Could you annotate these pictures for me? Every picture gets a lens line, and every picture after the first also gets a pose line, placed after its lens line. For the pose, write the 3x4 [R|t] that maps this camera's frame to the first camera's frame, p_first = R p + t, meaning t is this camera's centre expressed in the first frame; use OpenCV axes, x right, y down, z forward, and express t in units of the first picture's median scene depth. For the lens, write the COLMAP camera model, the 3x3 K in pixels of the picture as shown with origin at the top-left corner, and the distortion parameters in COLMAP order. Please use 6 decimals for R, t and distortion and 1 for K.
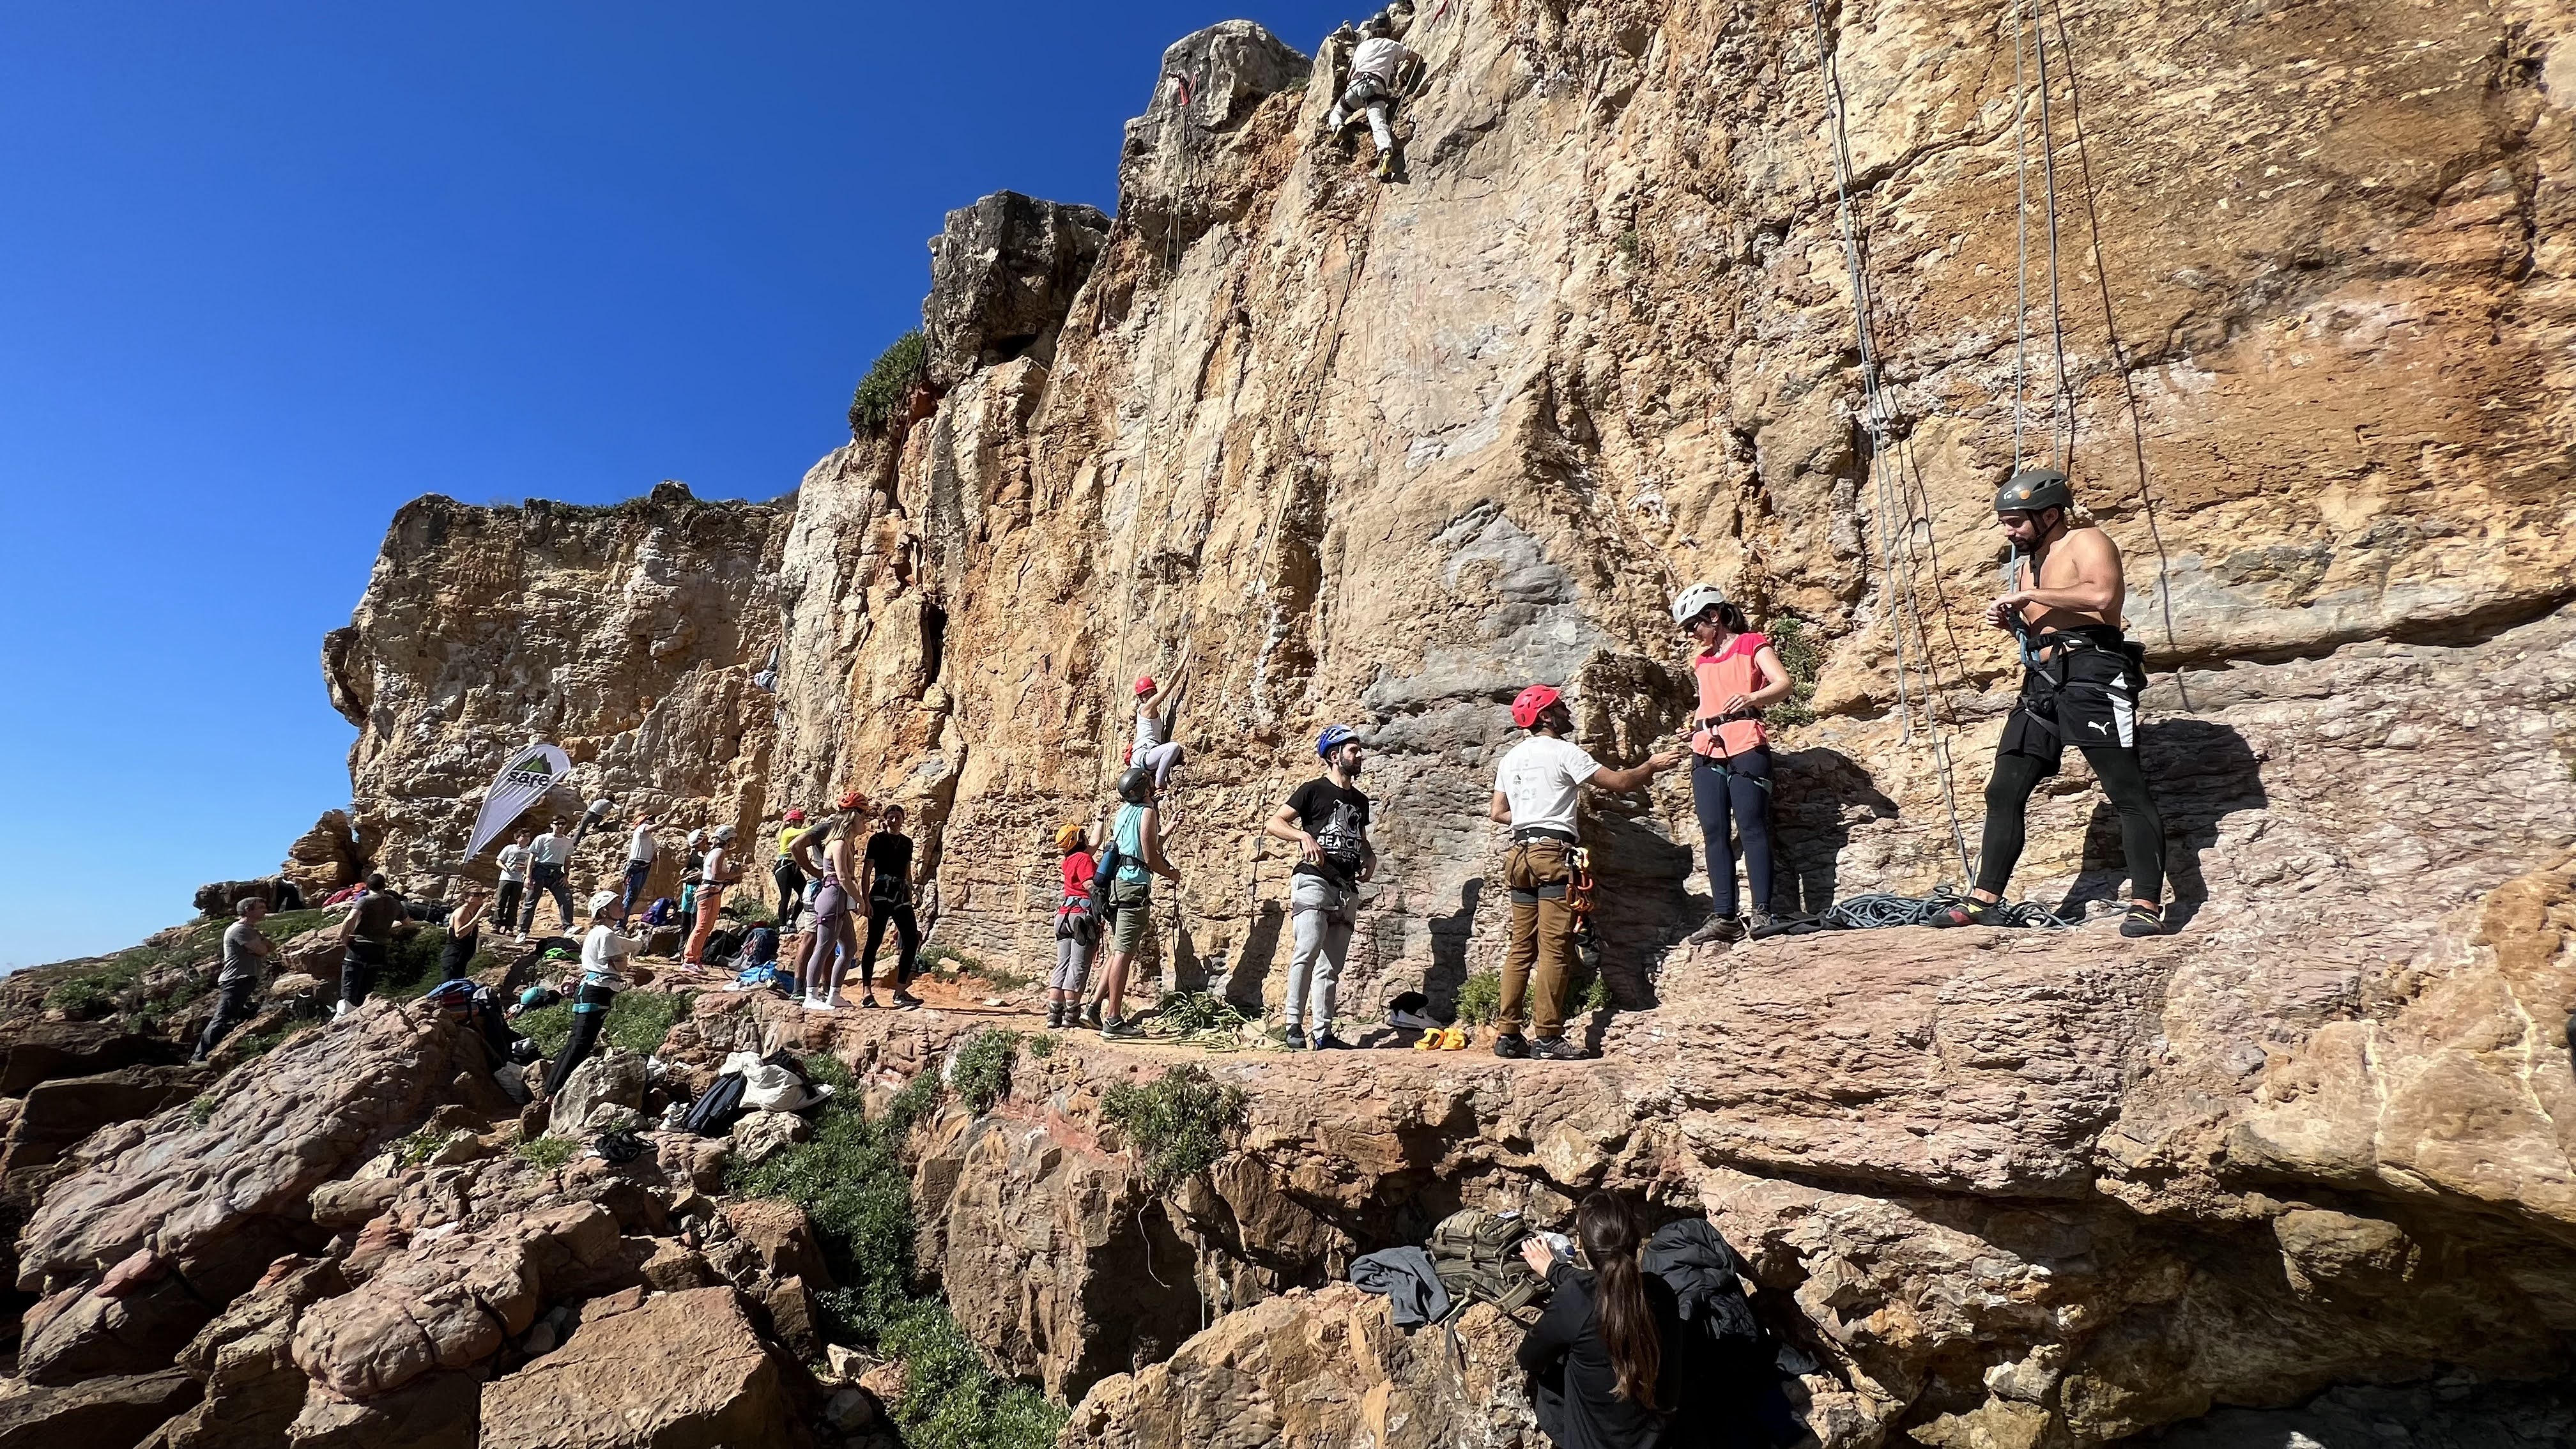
lens RADIAL K [[1047.0, 0, 1297.0], [0, 1047.0, 716.0], [0, 0, 1]] dist [-0.004844, 0.002751]
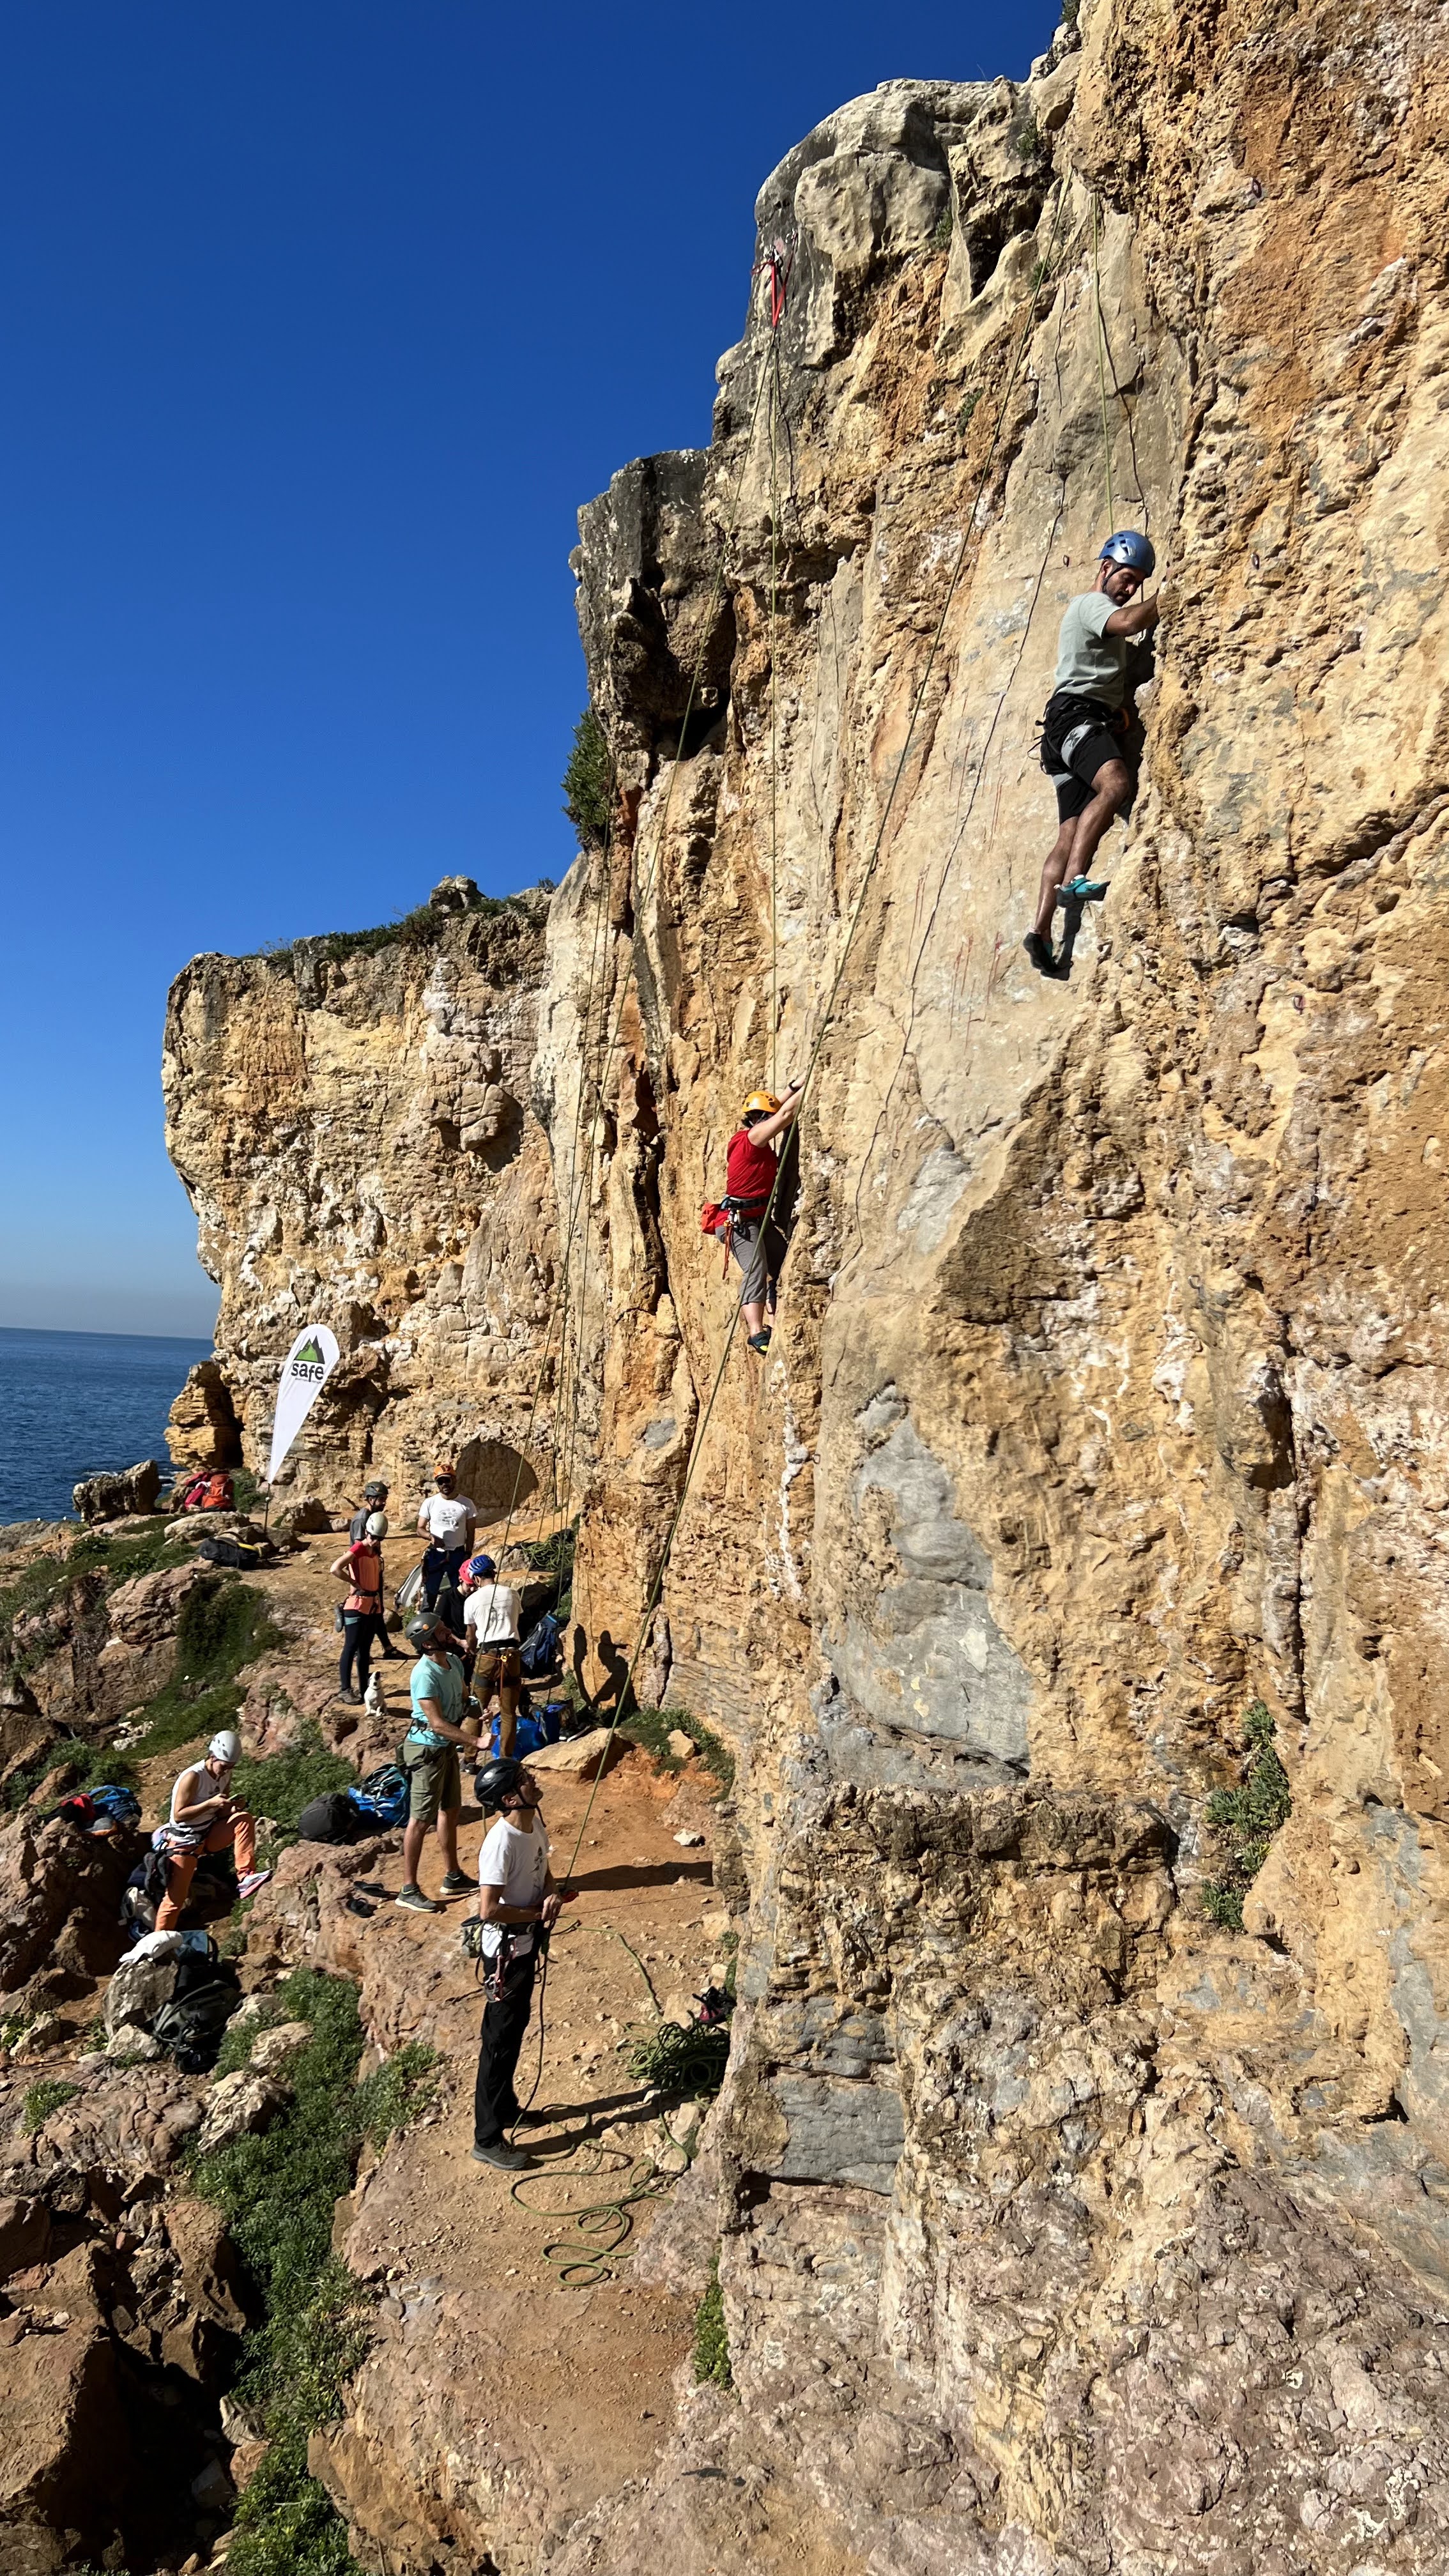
lens RADIAL K [[1968.0, 0, 720.4], [0, 1968.0, 1306.5], [0, 0, 1]] dist [0.062540, -0.060595]
pose [[0.817921, -0.014957, -0.575136, 0.620819], [0.148265, 0.971377, 0.185591, -0.391954], [0.555898, -0.237071, 0.796728, 0.057939]]
